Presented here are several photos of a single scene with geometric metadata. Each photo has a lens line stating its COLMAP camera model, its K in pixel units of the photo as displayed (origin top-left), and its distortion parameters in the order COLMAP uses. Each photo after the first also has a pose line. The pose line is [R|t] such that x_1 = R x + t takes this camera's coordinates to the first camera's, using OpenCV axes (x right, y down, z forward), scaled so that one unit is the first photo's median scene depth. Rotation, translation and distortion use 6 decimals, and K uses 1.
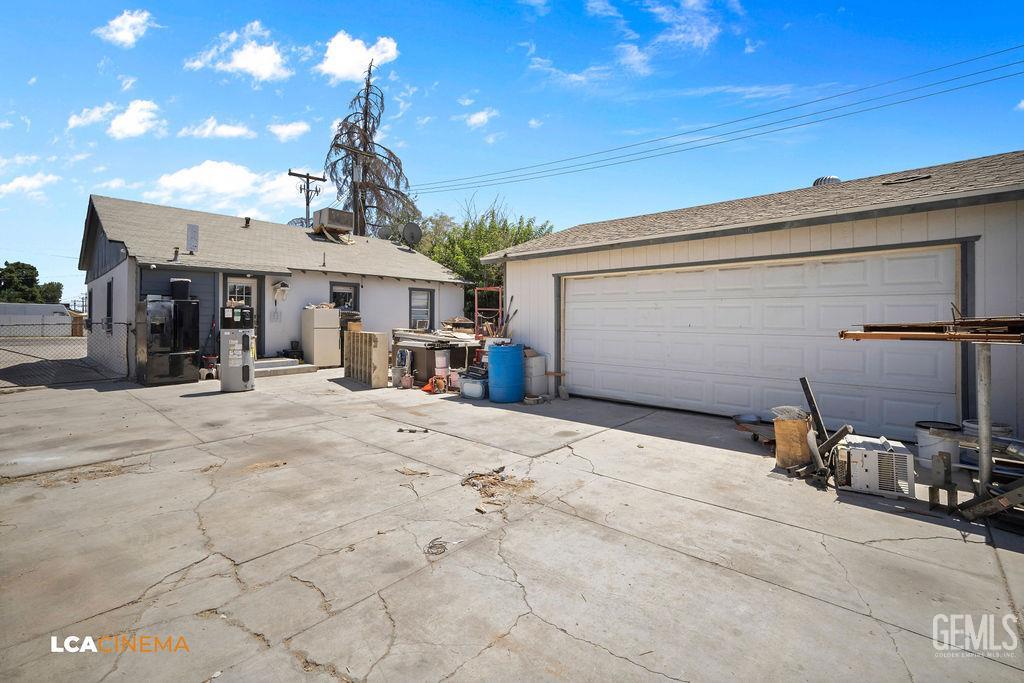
lens RADIAL K [[452.4, 0, 516.0], [0, 452.4, 324.8], [0, 0, 1]] dist [-0.001007, 0.000233]
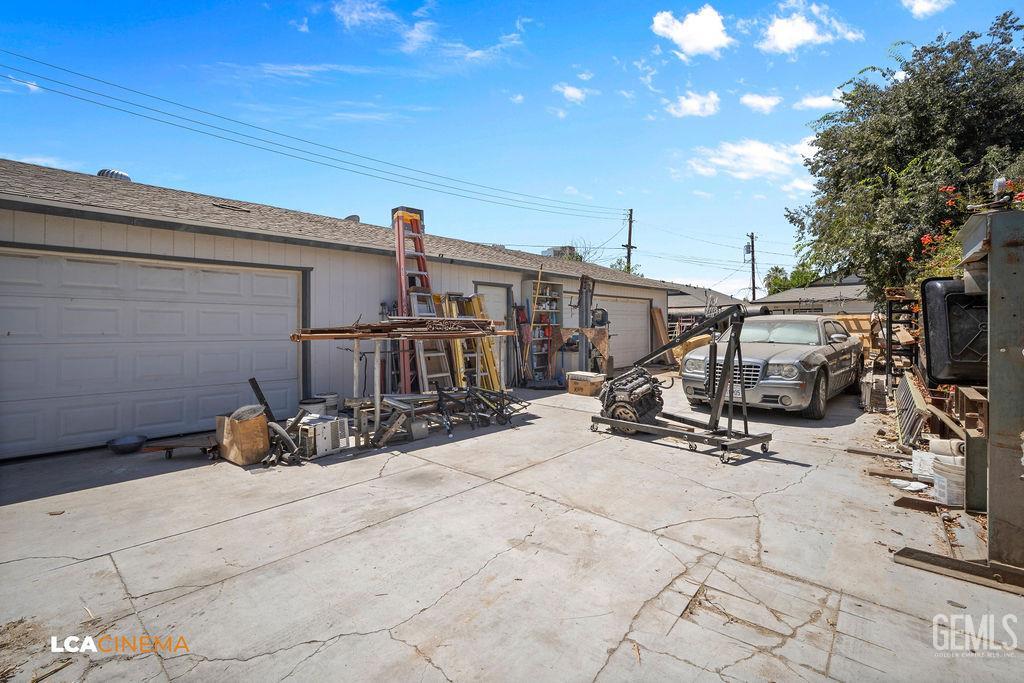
lens RADIAL K [[456.3, 0, 513.9], [0, 456.3, 323.1], [0, 0, 1]] dist [-0.000618, 0.000052]
pose [[-0.007540, 0.007664, 0.999942, -0.565909], [0.012640, 0.999891, -0.007568, 0.001297], [-0.999892, 0.012583, -0.007636, 0.447585]]
